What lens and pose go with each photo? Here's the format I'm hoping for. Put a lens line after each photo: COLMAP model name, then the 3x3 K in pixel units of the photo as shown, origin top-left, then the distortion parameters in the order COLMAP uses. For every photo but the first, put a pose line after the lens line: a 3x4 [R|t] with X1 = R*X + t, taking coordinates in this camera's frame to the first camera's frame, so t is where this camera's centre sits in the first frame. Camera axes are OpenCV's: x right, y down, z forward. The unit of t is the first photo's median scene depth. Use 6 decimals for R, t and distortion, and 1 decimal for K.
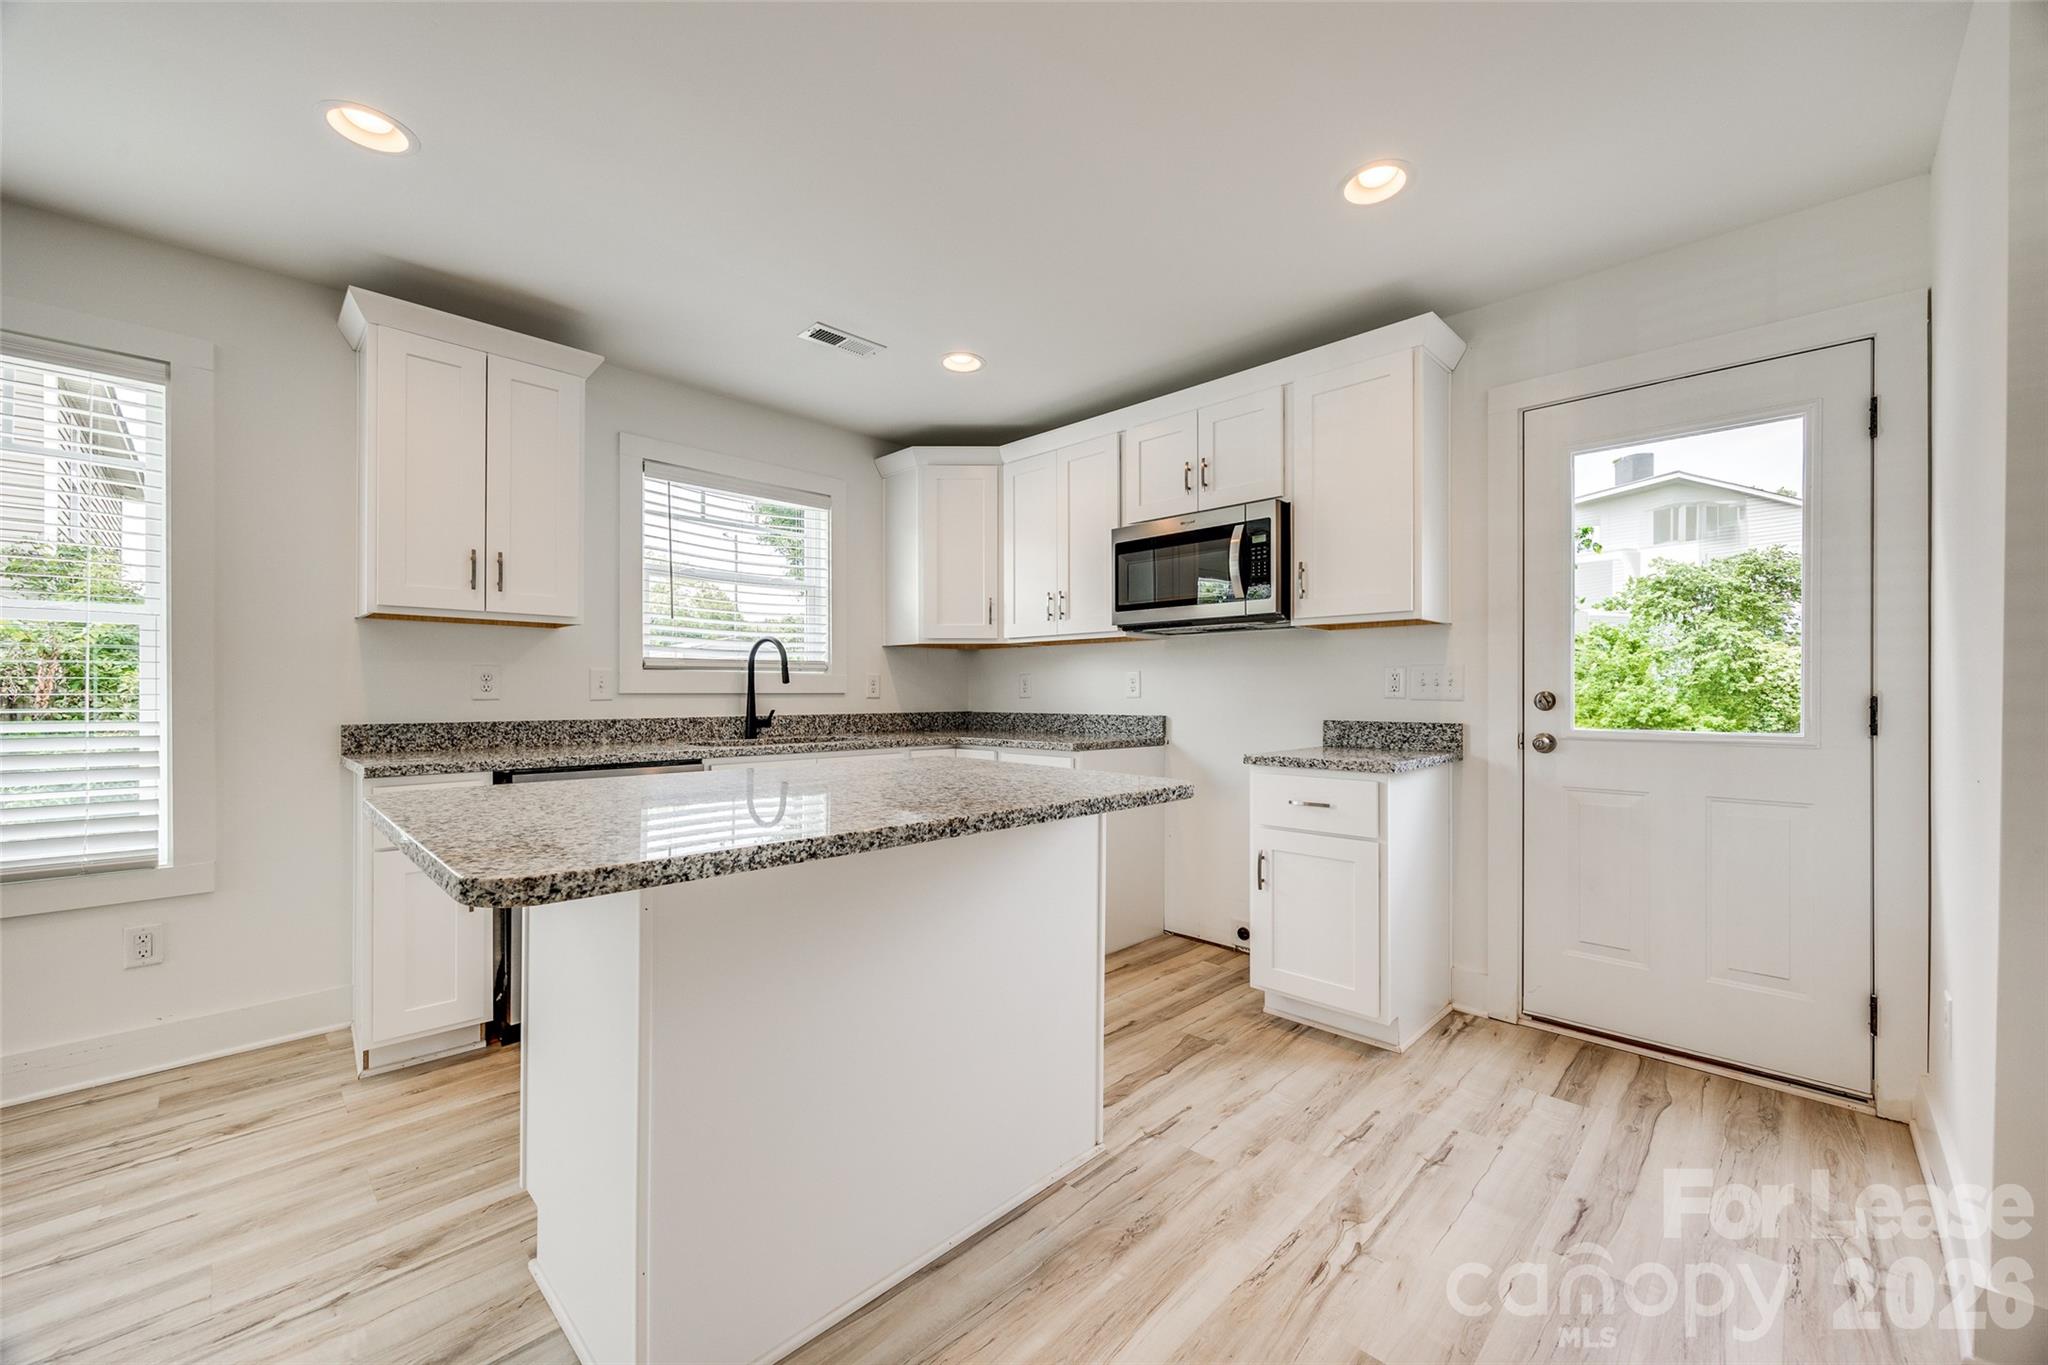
lens RADIAL K [[798.2, 0, 1022.8], [0, 798.2, 689.8], [0, 0, 1]] dist [-0.001795, -0.000123]
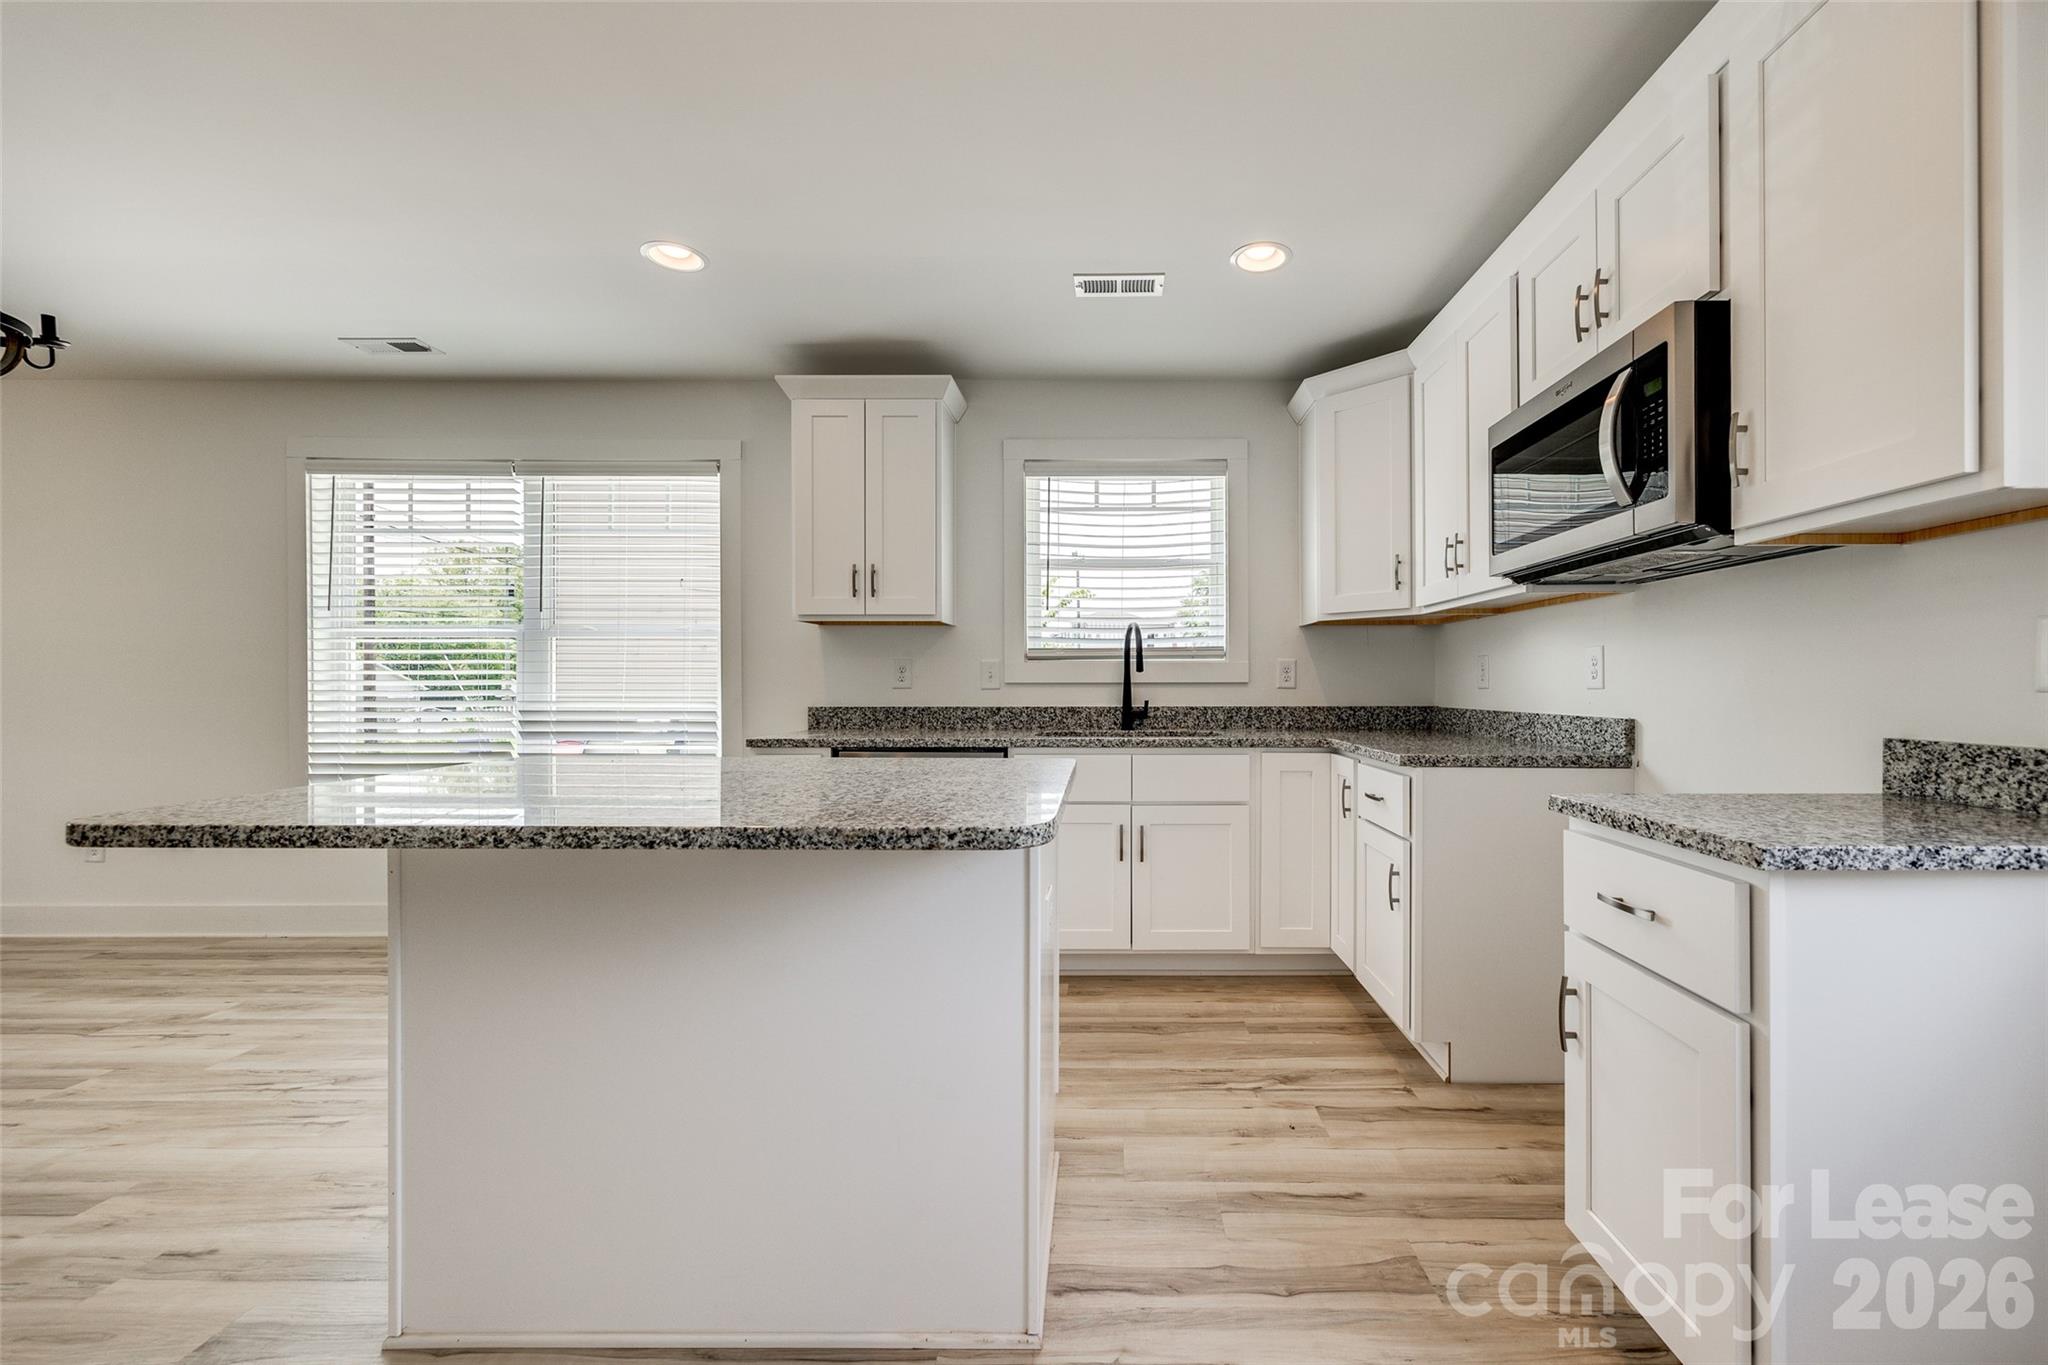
lens RADIAL K [[814.3, 0, 1024.0], [0, 814.3, 680.6], [0, 0, 1]] dist [-0.002942, 0.000113]
pose [[0.700109, -0.003187, -0.714029, 0.360219], [0.003902, 0.999992, -0.000638, 0.002678], [0.714025, -0.002340, 0.700116, 0.305345]]
